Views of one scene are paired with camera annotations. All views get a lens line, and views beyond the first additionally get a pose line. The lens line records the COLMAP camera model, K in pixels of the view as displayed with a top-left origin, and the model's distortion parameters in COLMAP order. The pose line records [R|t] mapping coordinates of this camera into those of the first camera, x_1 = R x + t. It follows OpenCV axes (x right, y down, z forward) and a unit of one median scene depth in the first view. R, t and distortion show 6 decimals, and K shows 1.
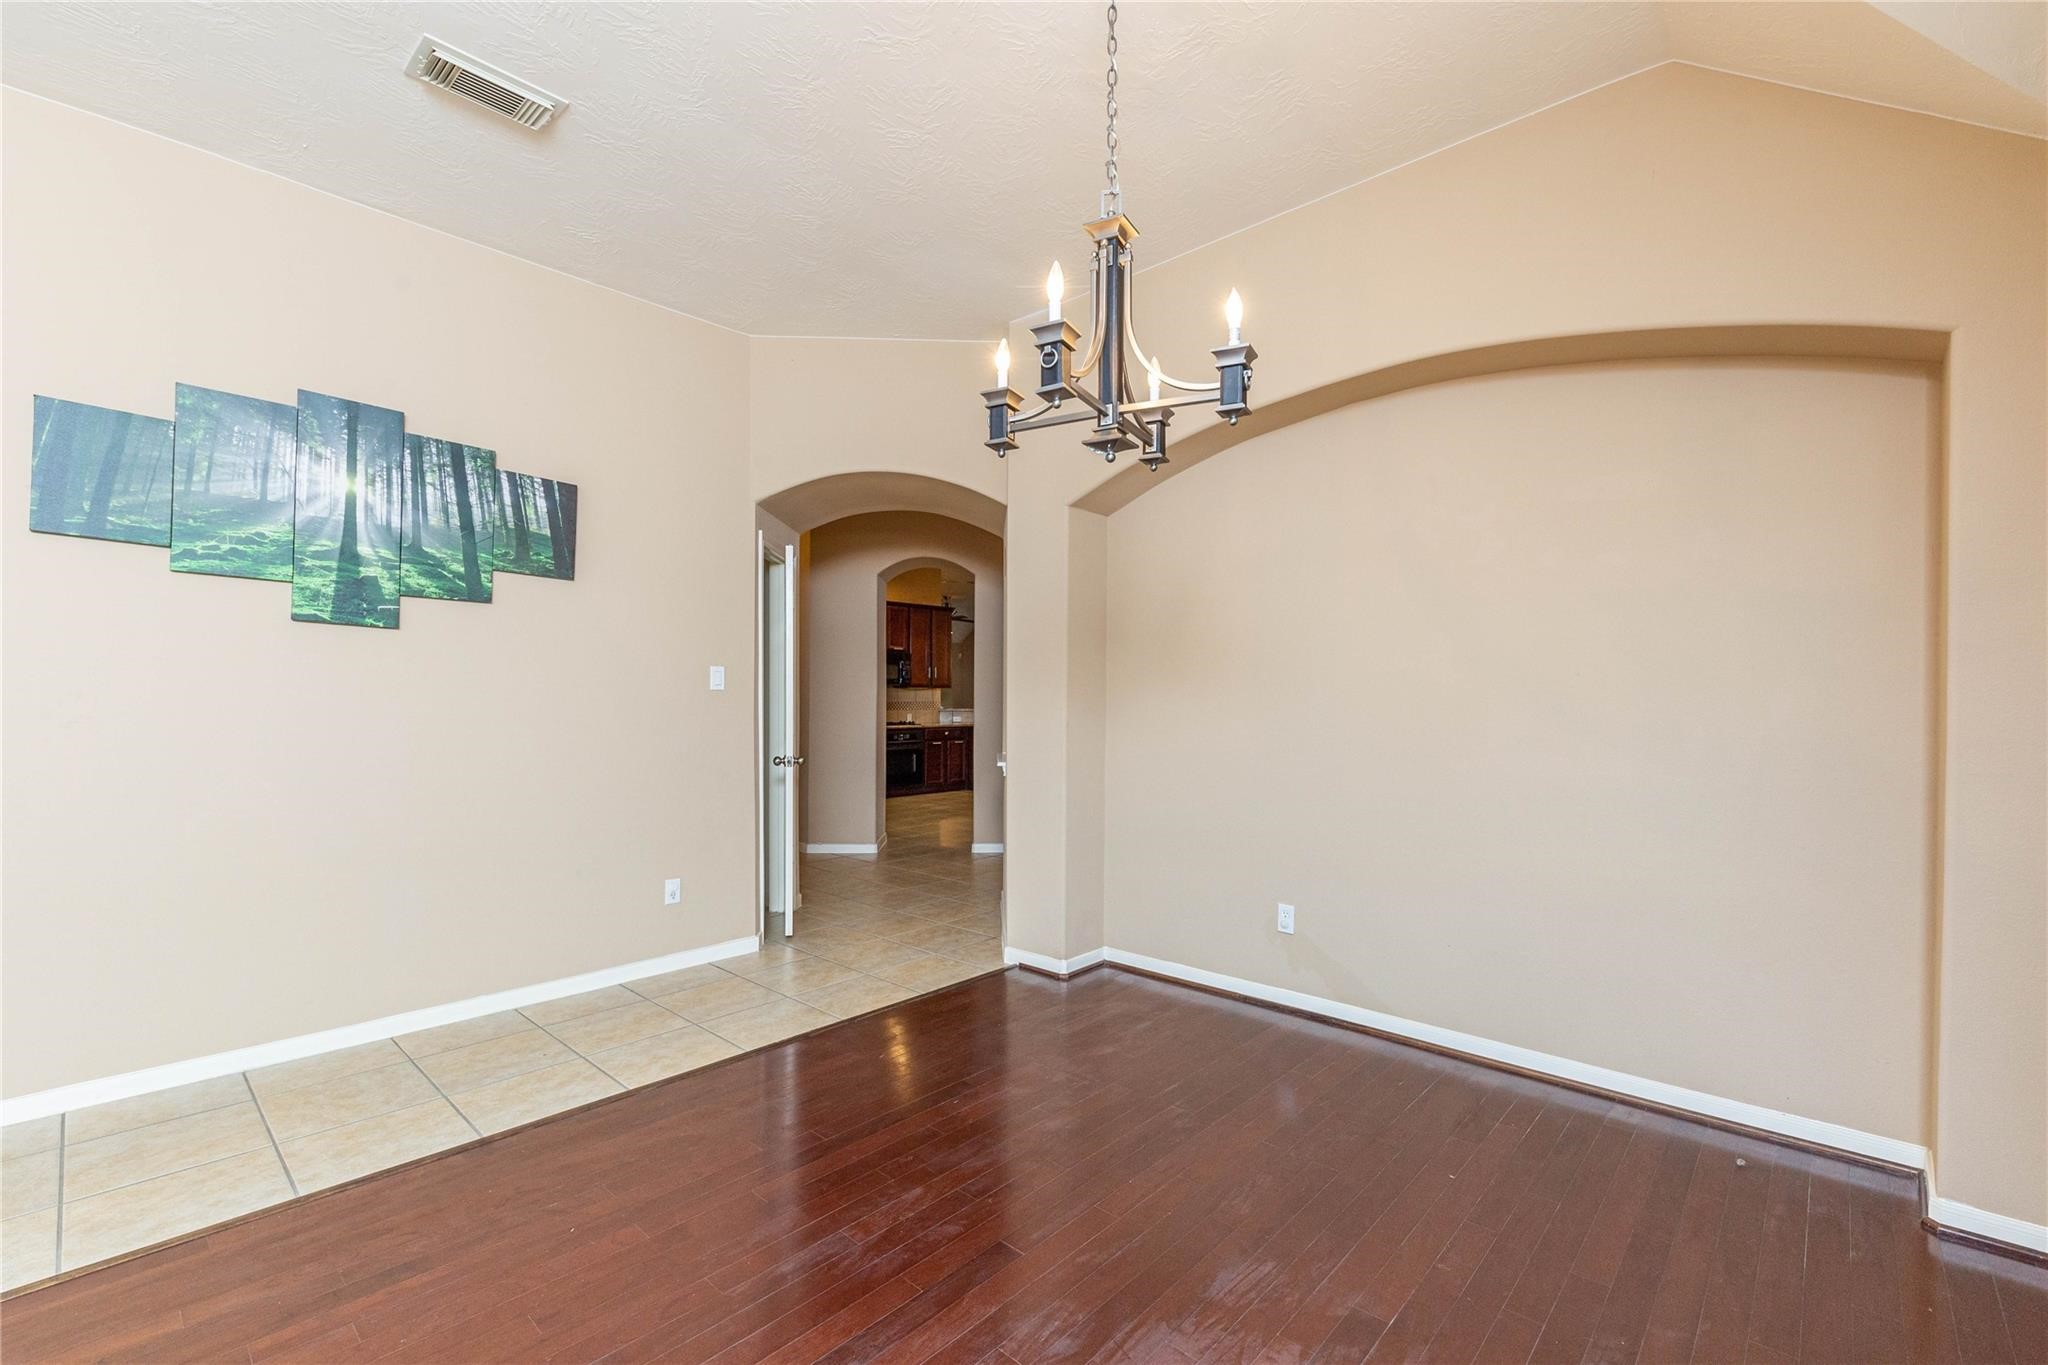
lens RADIAL K [[875.1, 0, 1027.8], [0, 875.1, 697.9], [0, 0, 1]] dist [0.001145, 0.000112]
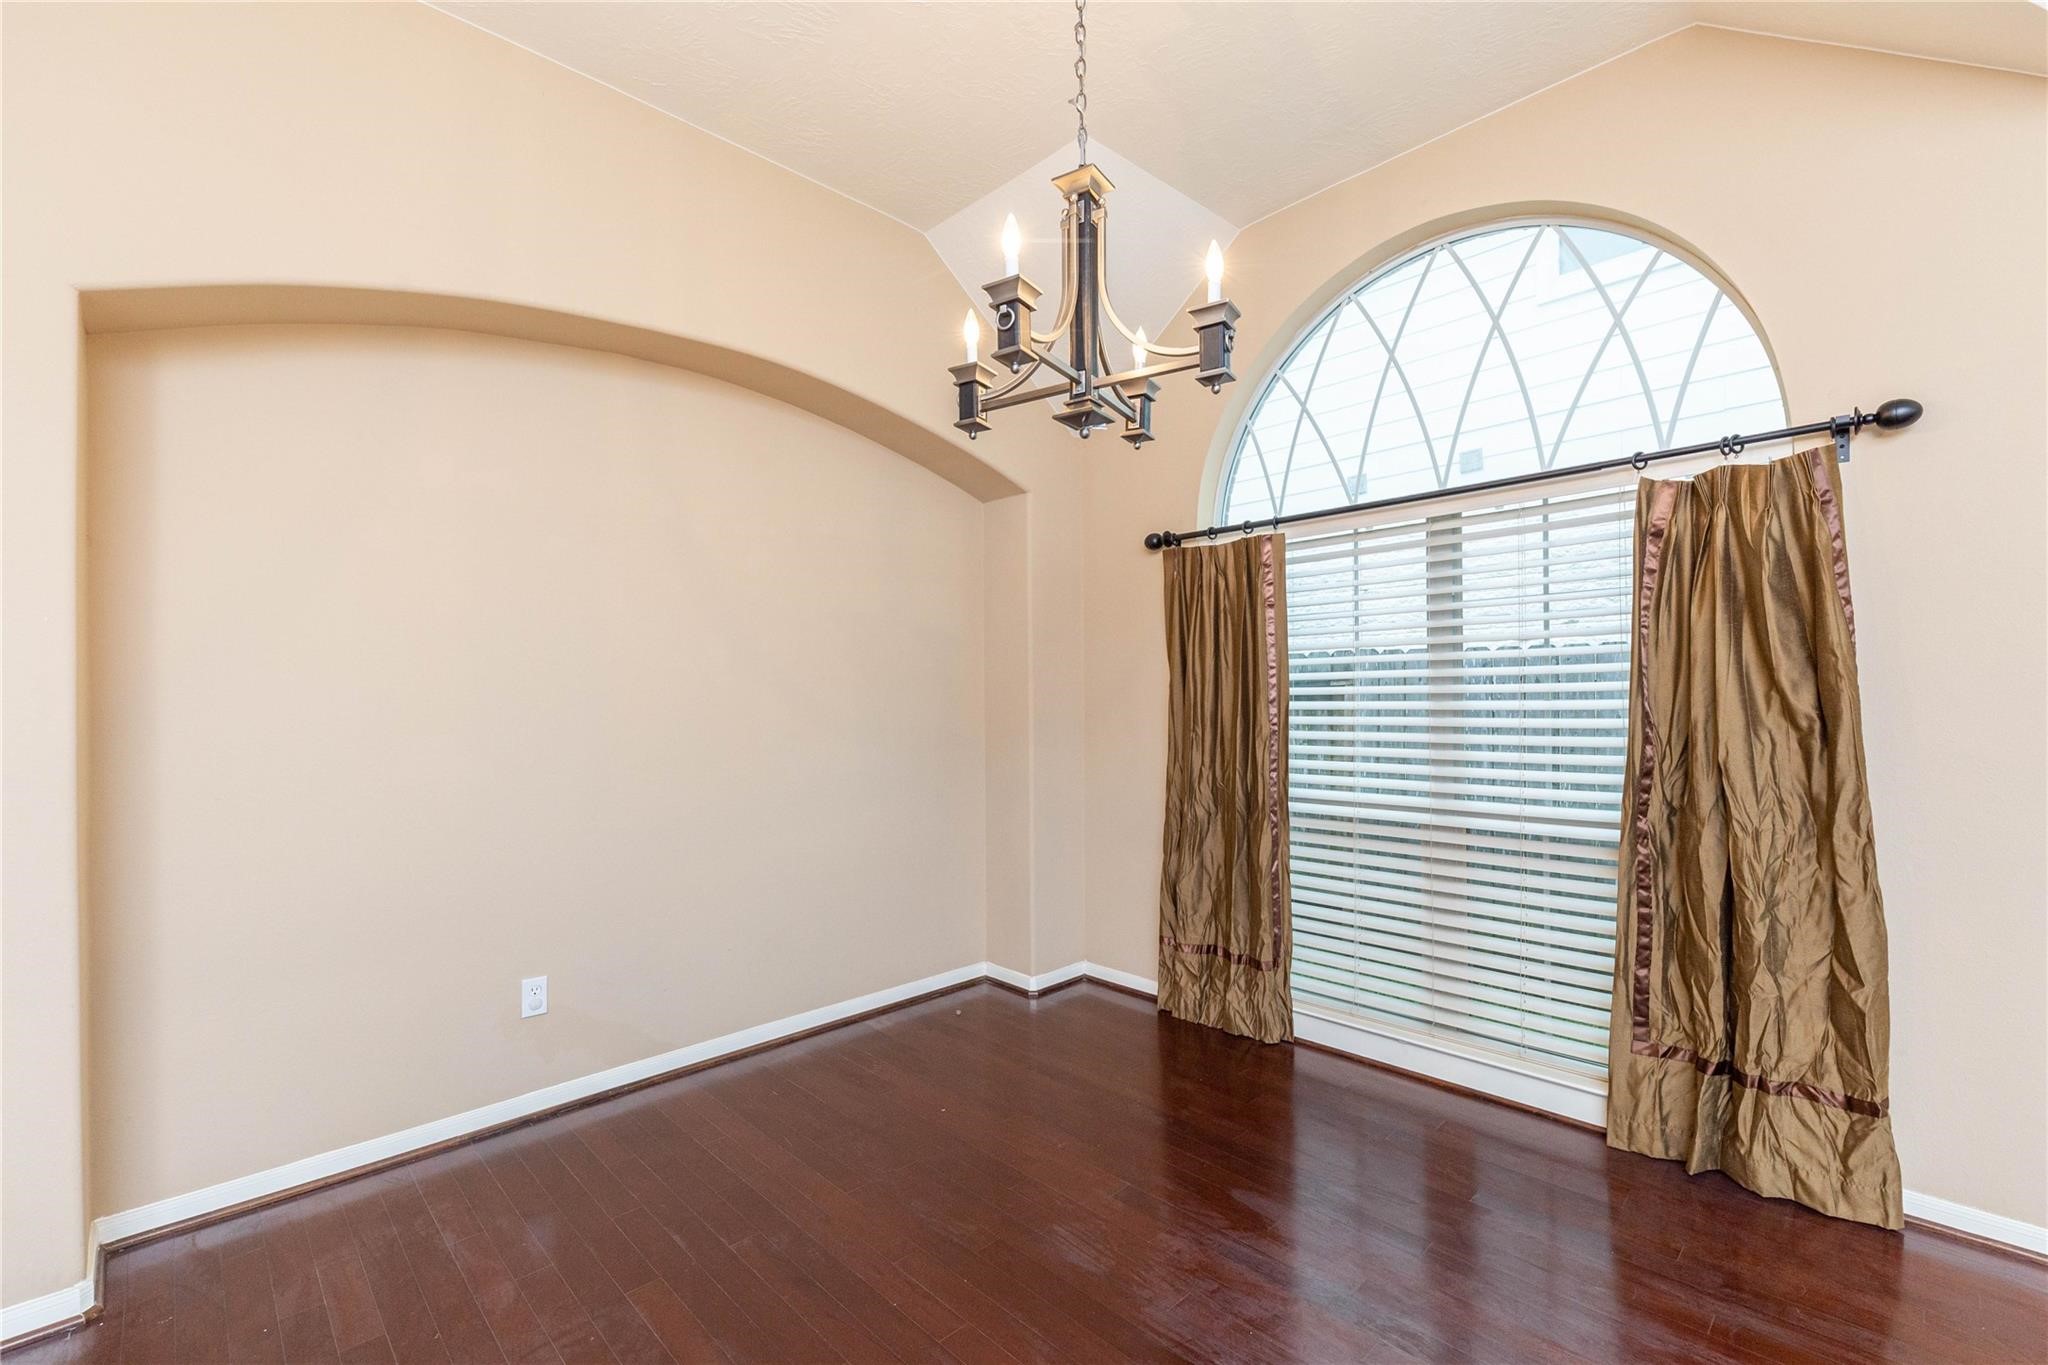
lens RADIAL K [[899.1, 0, 1029.0], [0, 899.1, 686.0], [0, 0, 1]] dist [0.032815, -0.000127]
pose [[0.076073, 0.001309, 0.997101, -0.536285], [0.018390, 0.999827, -0.002716, -0.011752], [-0.996933, 0.018544, 0.076036, 0.572280]]
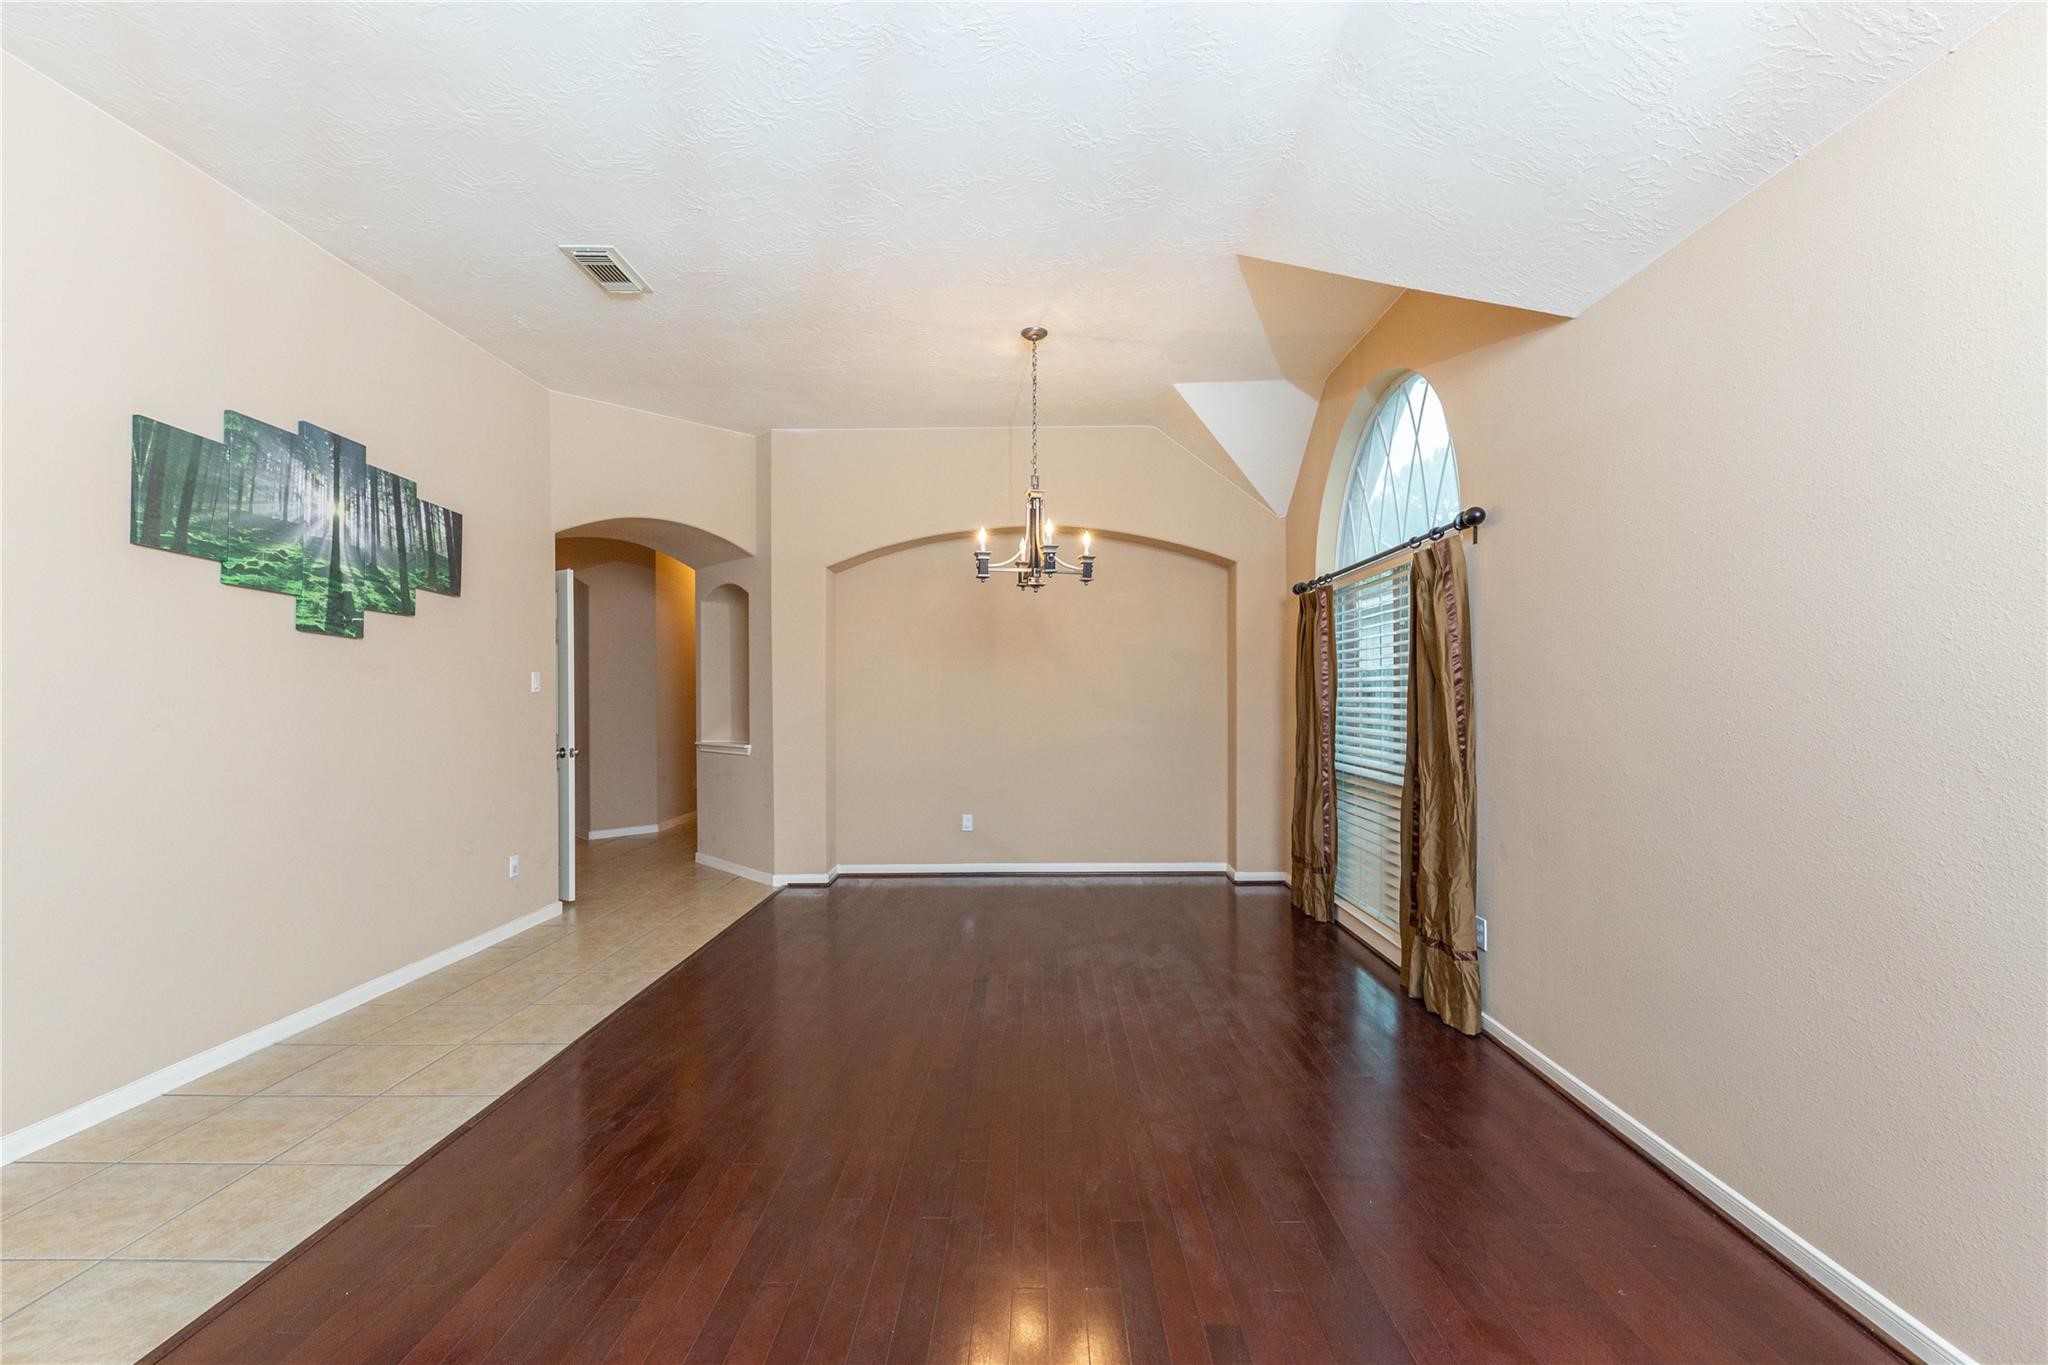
lens RADIAL K [[862.3, 0, 1027.0], [0, 862.3, 689.9], [0, 0, 1]] dist [-0.000322, -0.000346]
pose [[0.746393, -0.001795, 0.665503, -0.859081], [0.007650, 0.999953, -0.005882, -0.000549], [-0.665461, 0.009481, 0.746372, -0.405348]]
